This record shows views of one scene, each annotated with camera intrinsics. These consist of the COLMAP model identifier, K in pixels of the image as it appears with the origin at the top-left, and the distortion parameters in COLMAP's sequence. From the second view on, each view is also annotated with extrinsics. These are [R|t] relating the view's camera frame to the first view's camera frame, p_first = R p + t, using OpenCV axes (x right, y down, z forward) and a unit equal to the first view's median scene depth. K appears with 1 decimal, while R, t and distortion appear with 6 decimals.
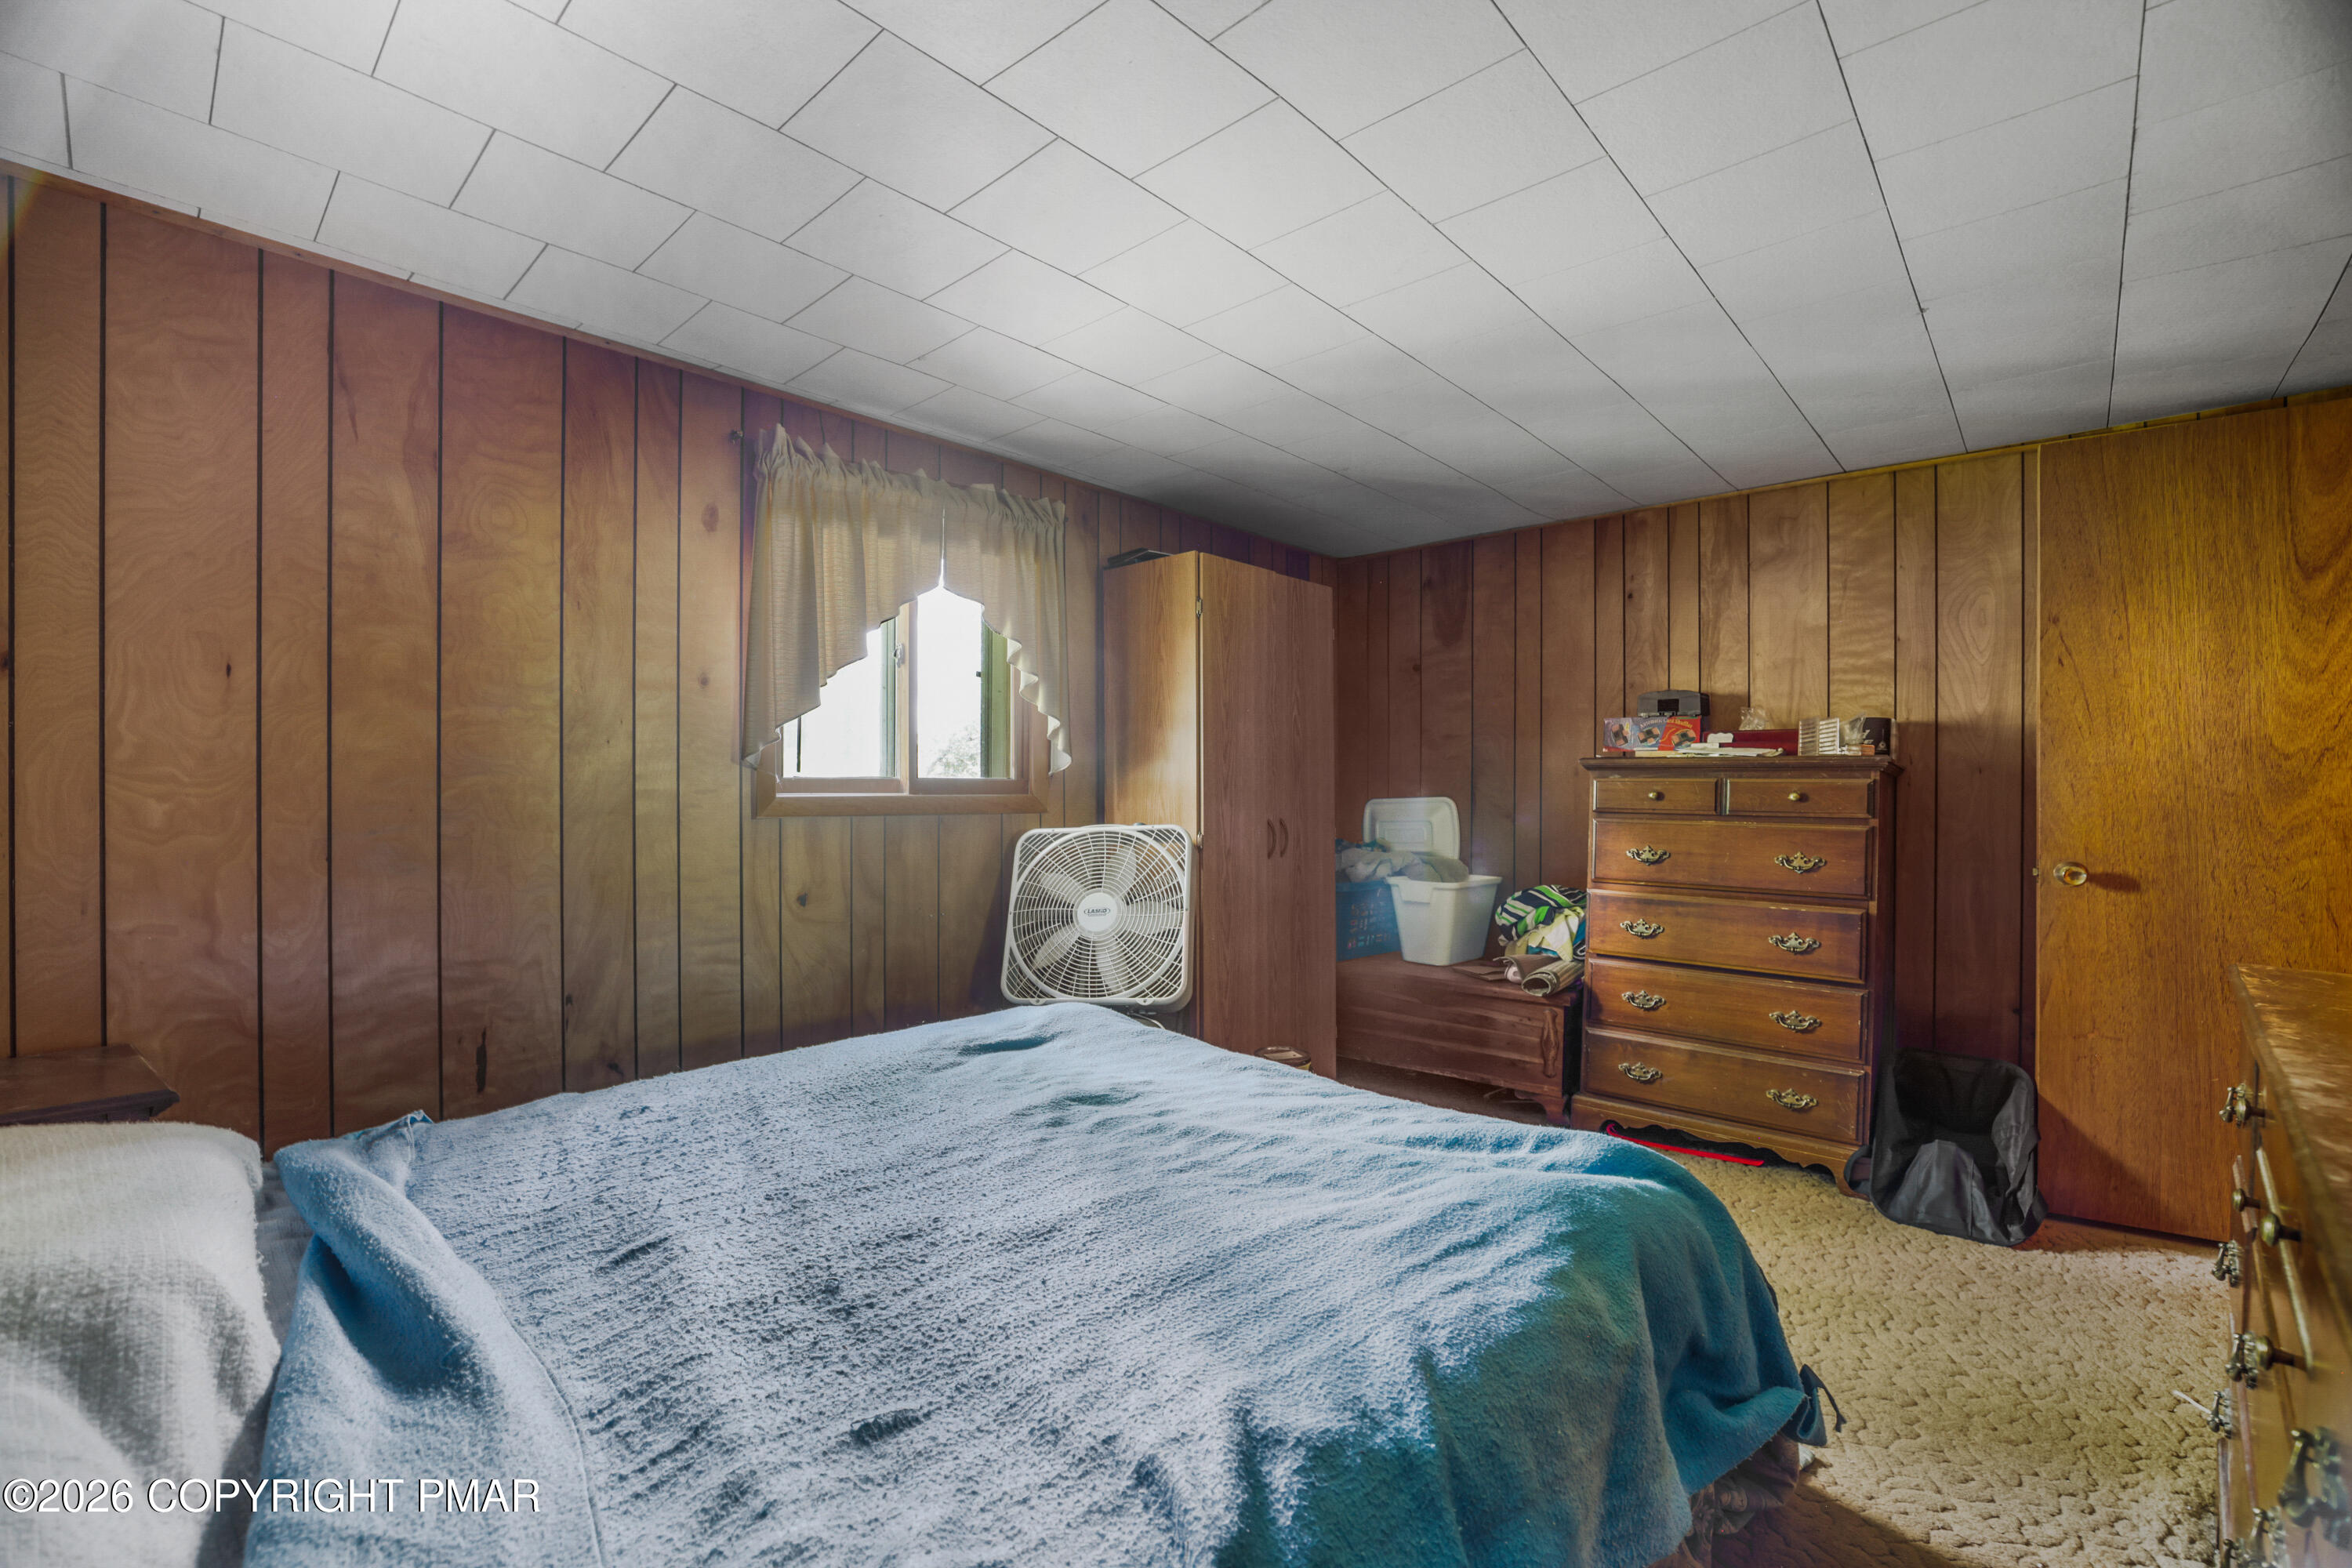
lens RADIAL K [[1007.9, 0, 1158.8], [0, 1007.9, 806.5], [0, 0, 1]] dist [-0.051693, 0.018296]
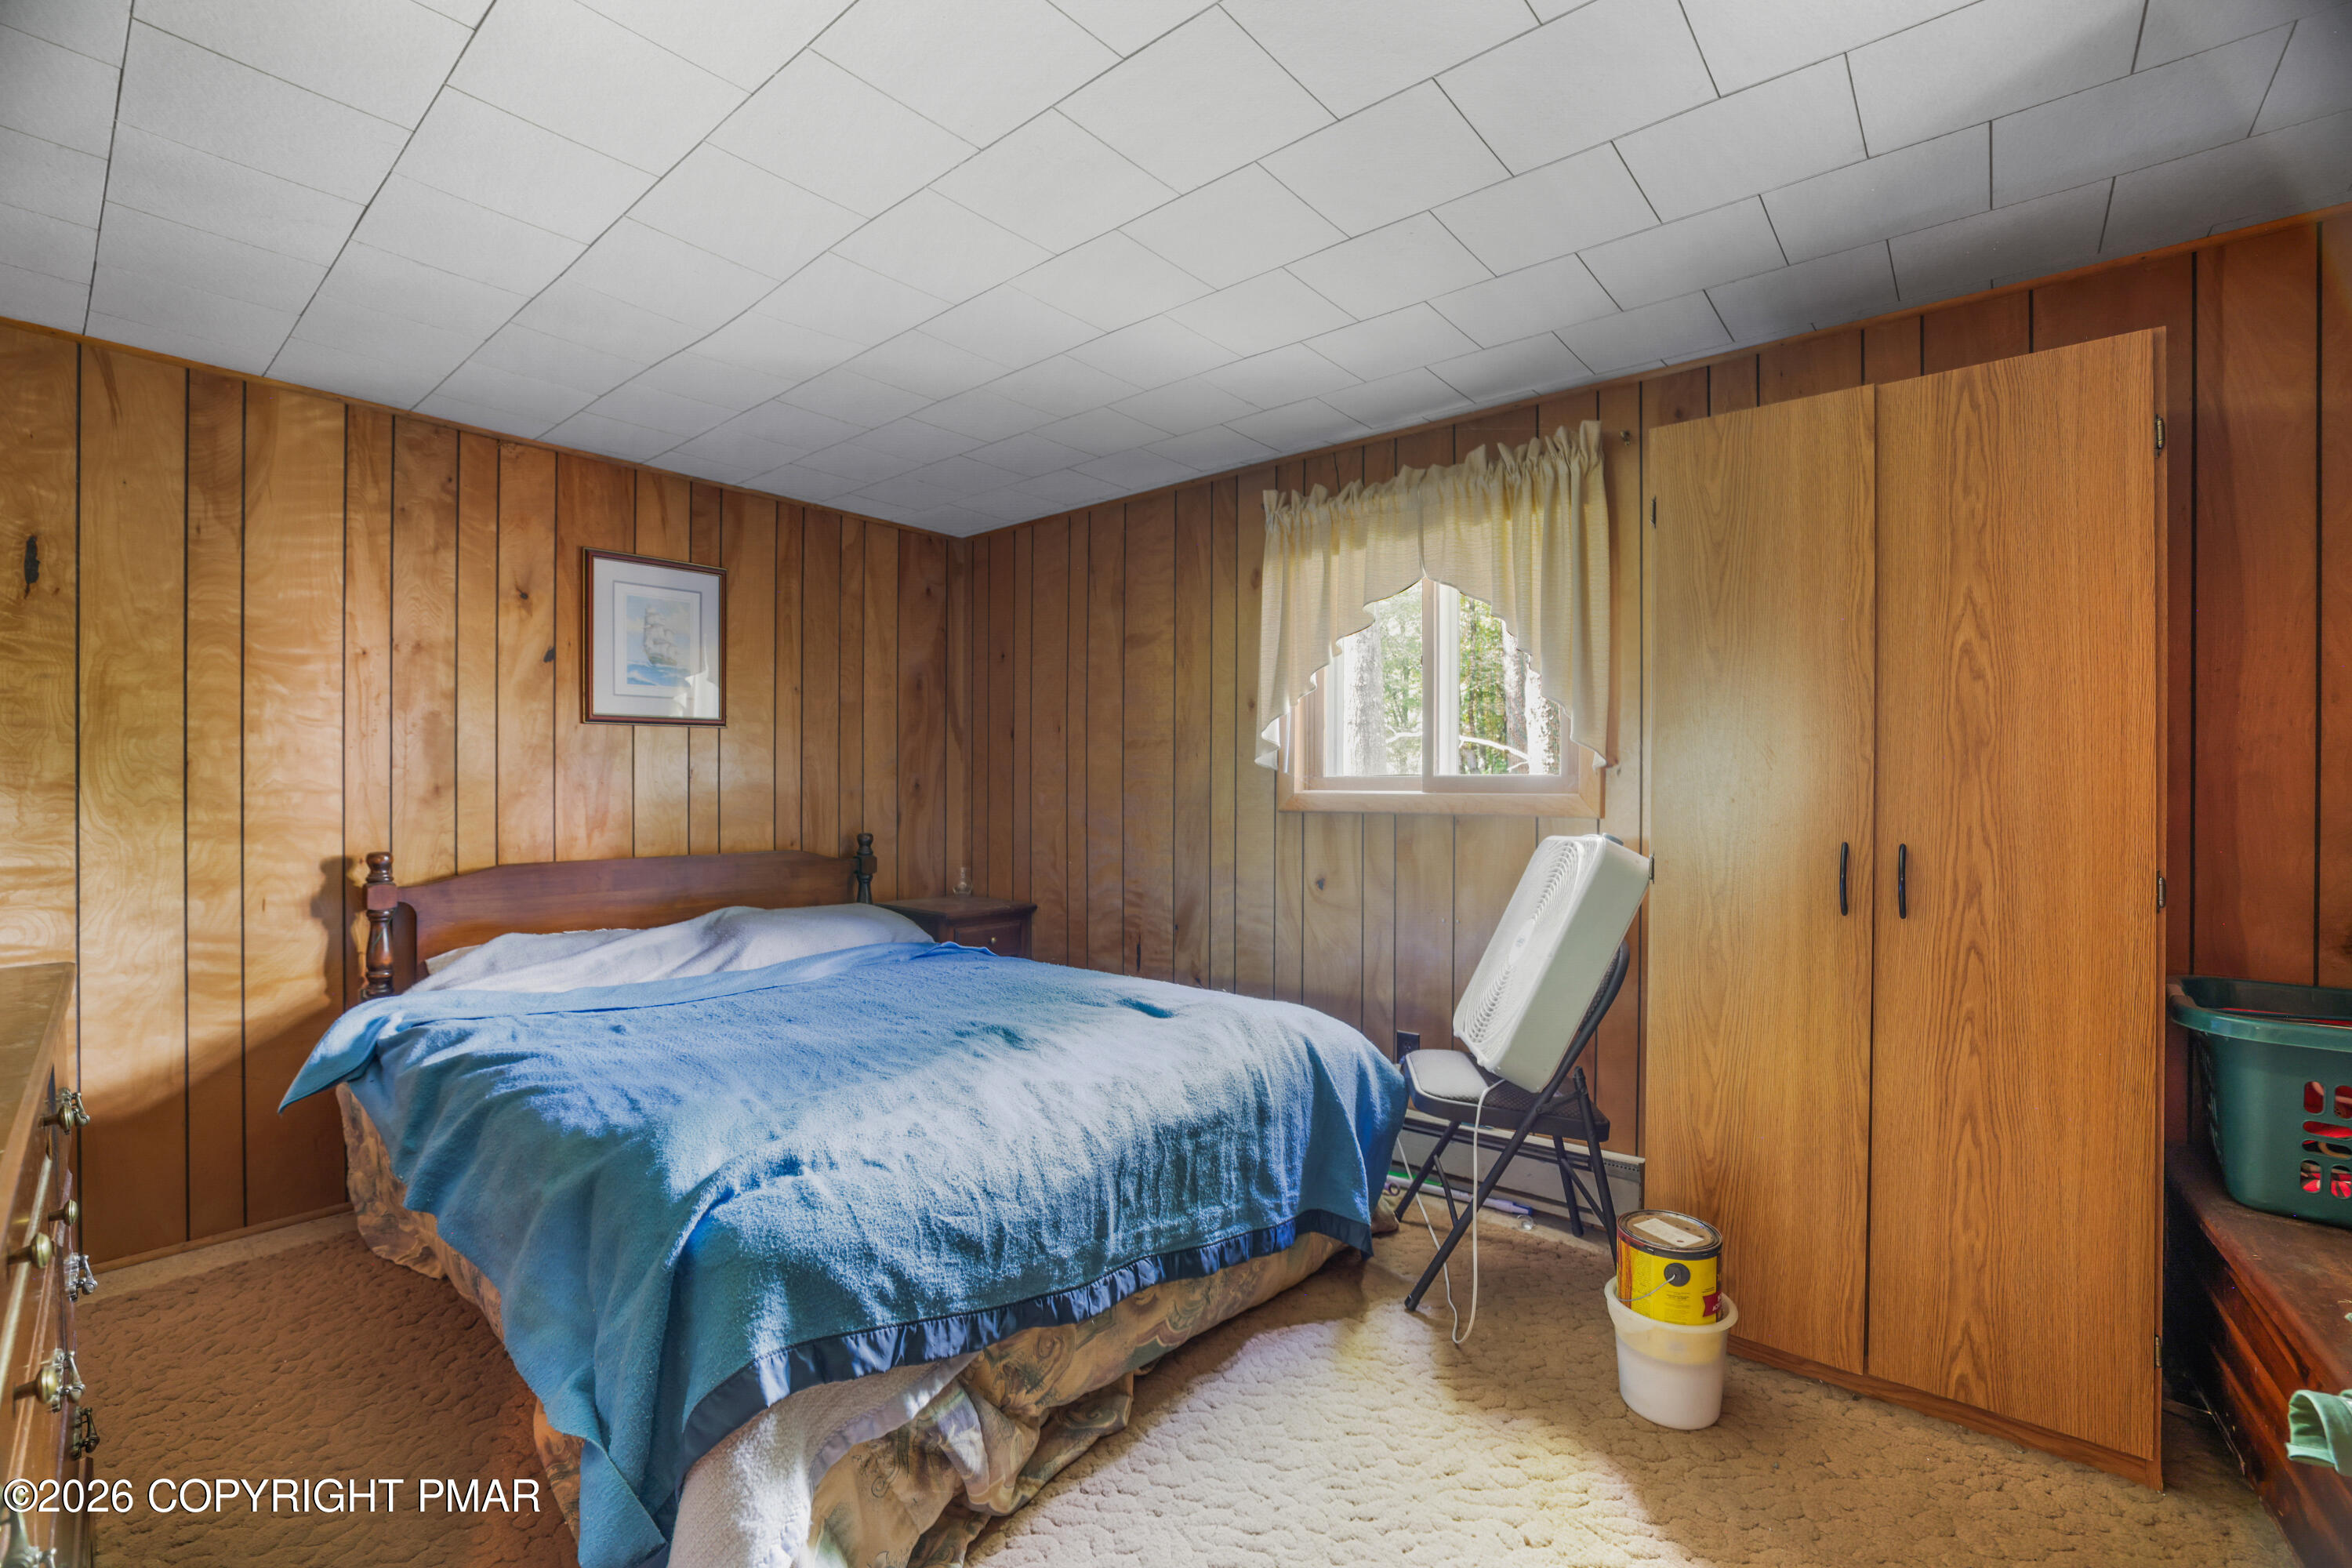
lens RADIAL K [[1007.9, 0, 1158.8], [0, 1007.9, 806.5], [0, 0, 1]] dist [-0.051693, 0.018296]
pose [[0.048145, 0.014529, -0.998735, 0.986870], [-0.019670, 0.999714, 0.013595, -0.009428], [0.998647, 0.018991, 0.048417, 0.942145]]
